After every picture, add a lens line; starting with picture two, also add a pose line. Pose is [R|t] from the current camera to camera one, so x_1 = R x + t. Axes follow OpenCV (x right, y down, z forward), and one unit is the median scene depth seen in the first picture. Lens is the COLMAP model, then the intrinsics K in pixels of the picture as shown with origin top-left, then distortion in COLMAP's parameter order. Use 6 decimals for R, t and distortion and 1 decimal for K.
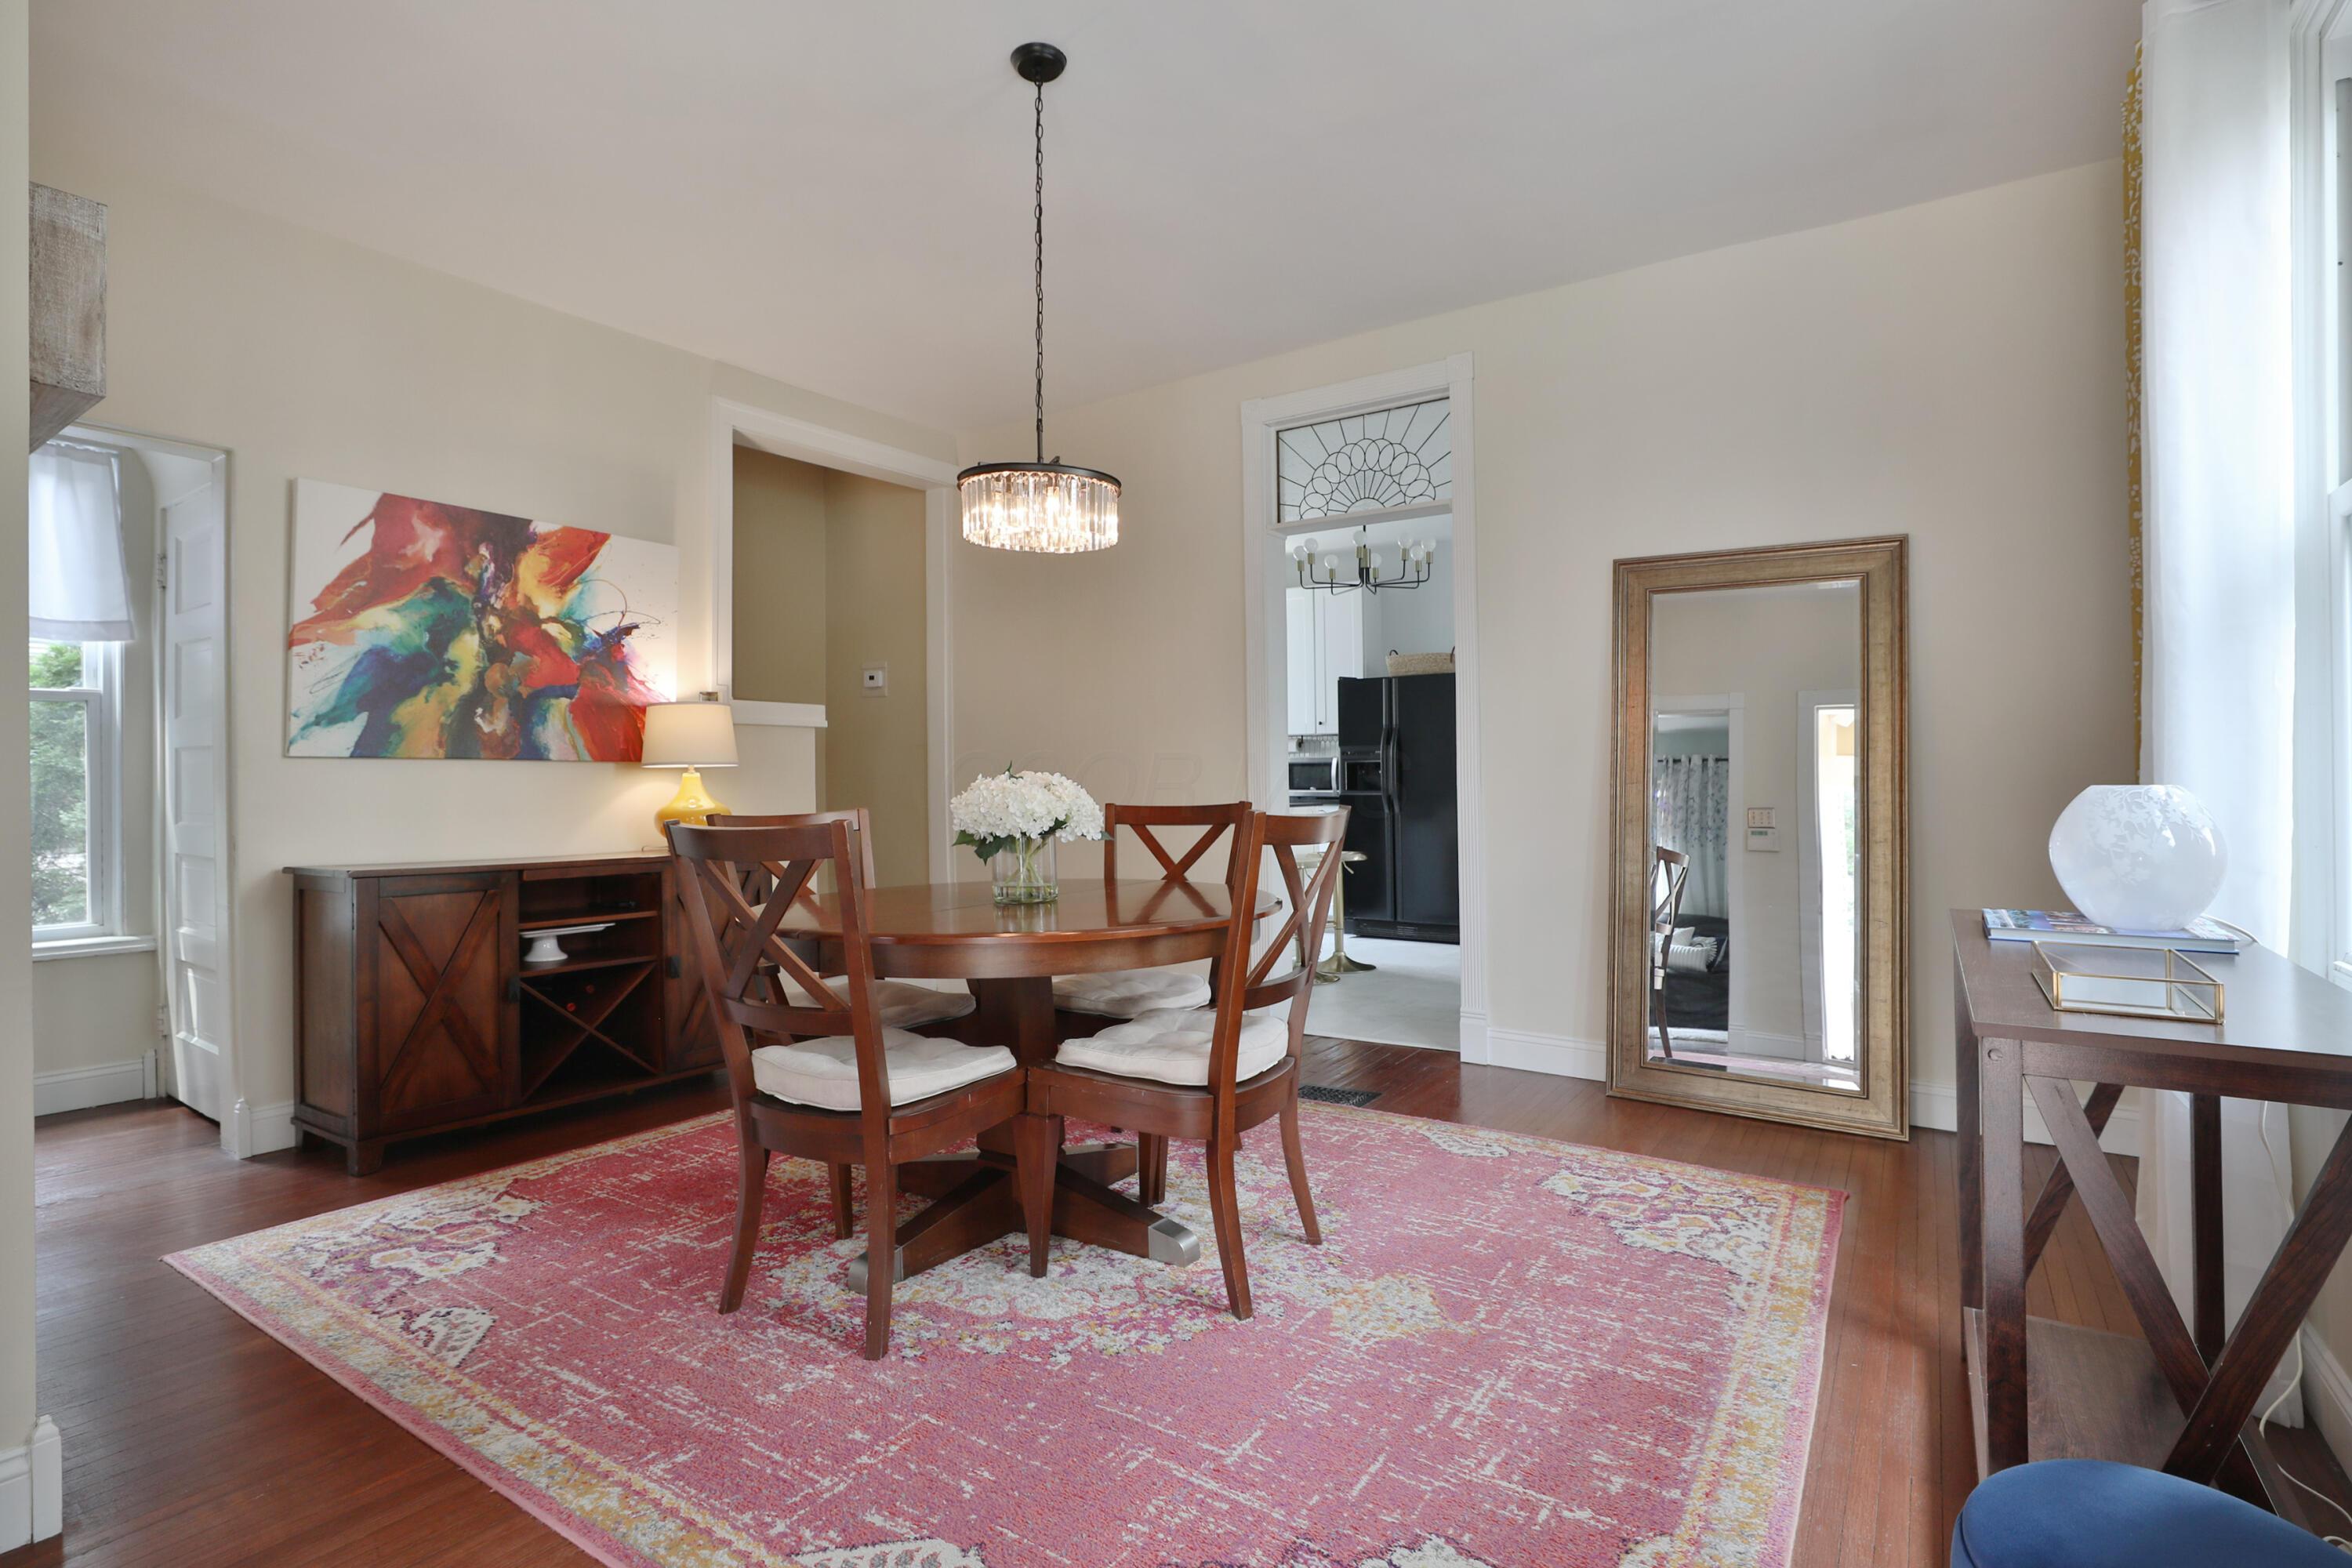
lens RADIAL K [[1109.6, 0, 1125.2], [0, 1109.6, 819.4], [0, 0, 1]] dist [-0.003245, -0.030420]
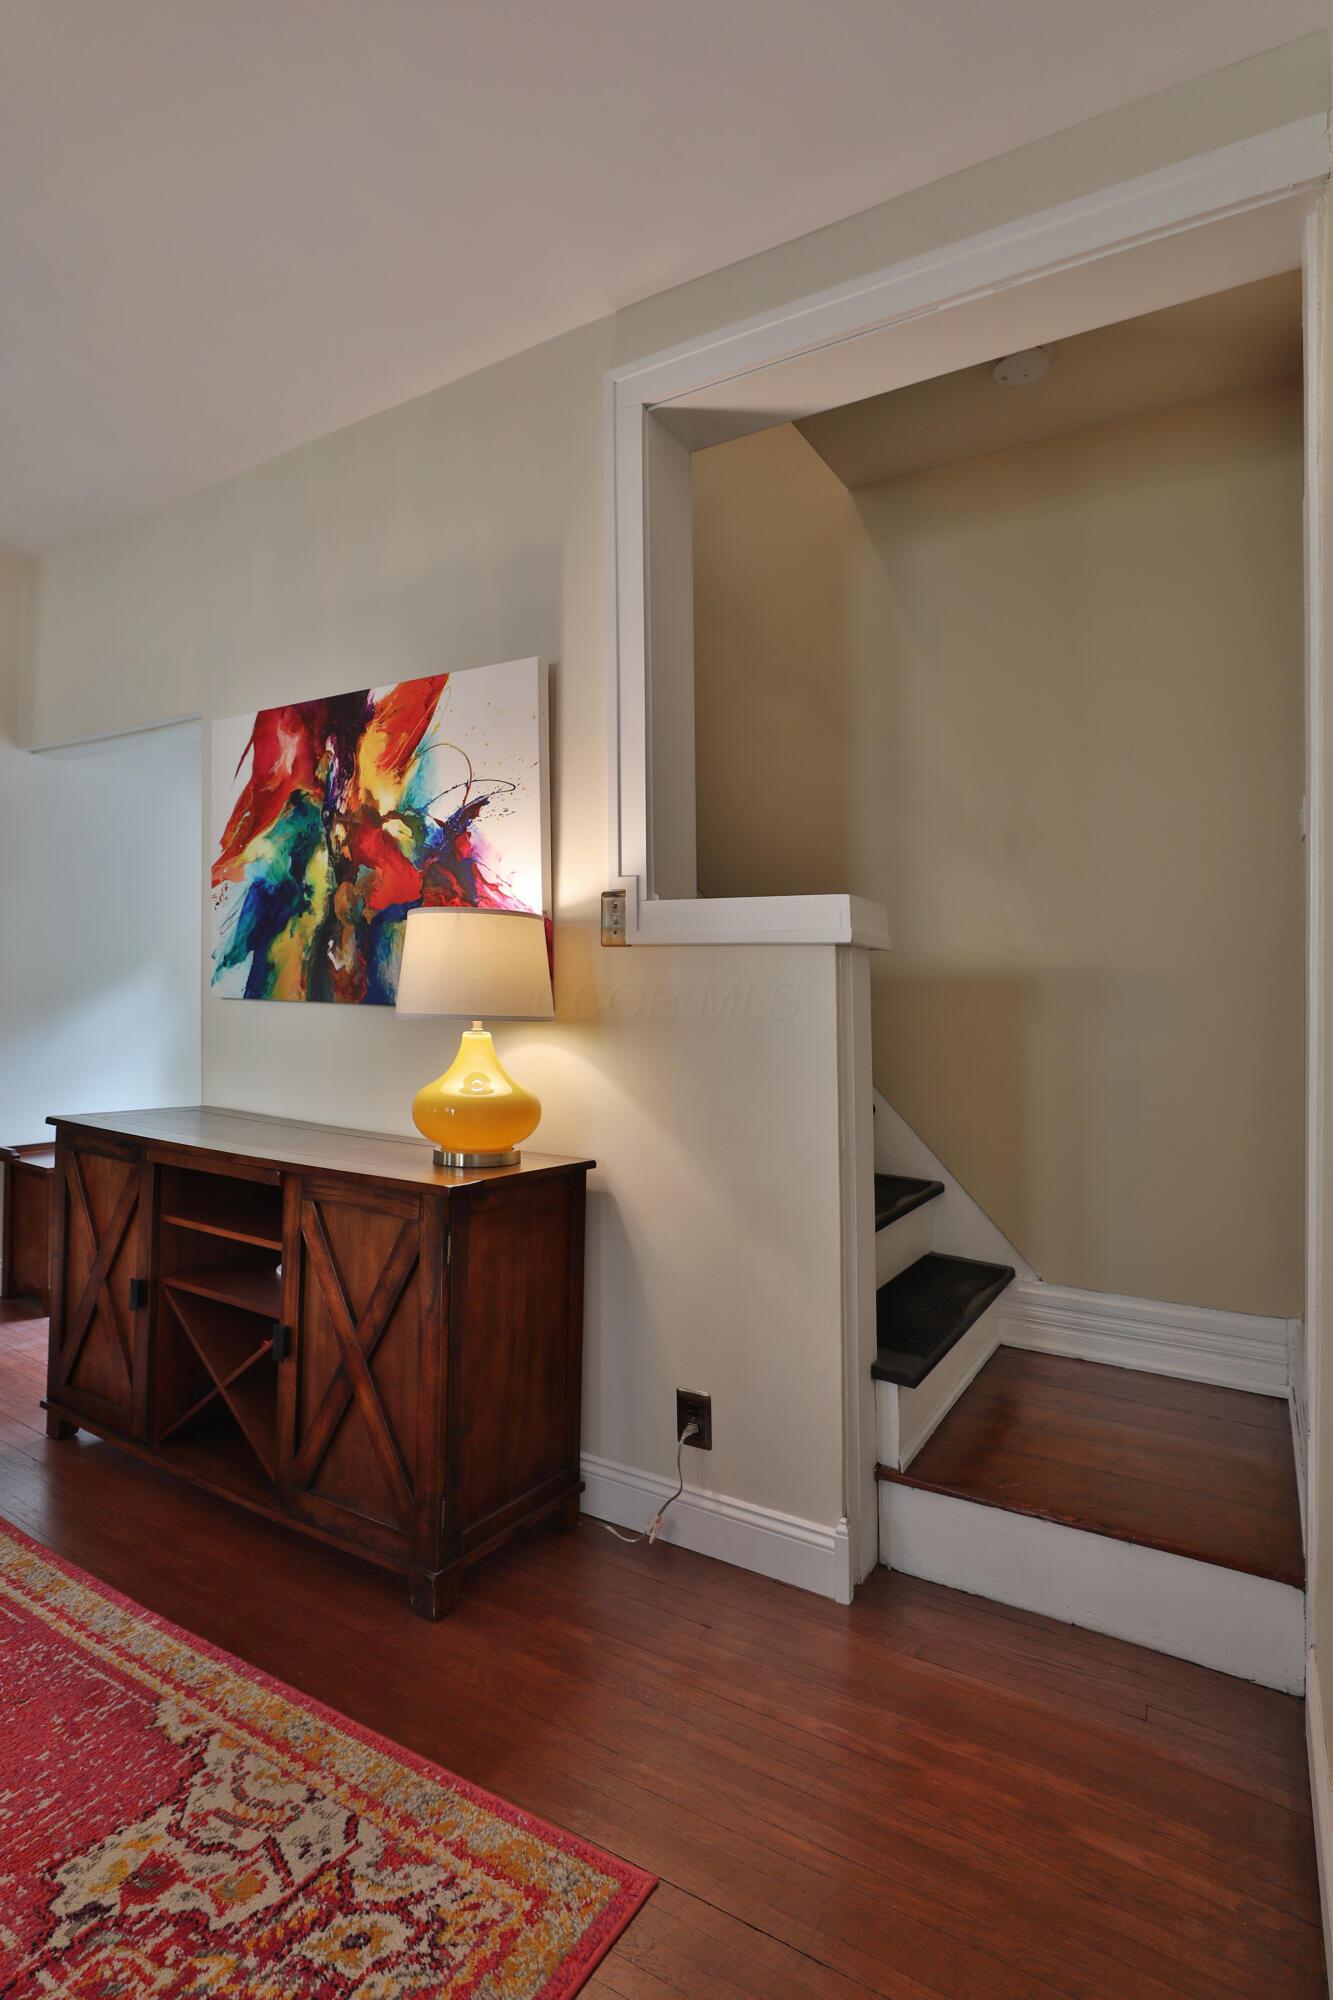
lens RADIAL K [[988.4, 0, 669.0], [0, 988.4, 992.3], [0, 0, 1]] dist [-0.017907, -0.000172]
pose [[0.065652, 0.009608, -0.997796, 0.160314], [-0.058714, 0.998258, 0.005749, -0.082910], [0.996114, 0.058207, 0.066102, 1.227989]]
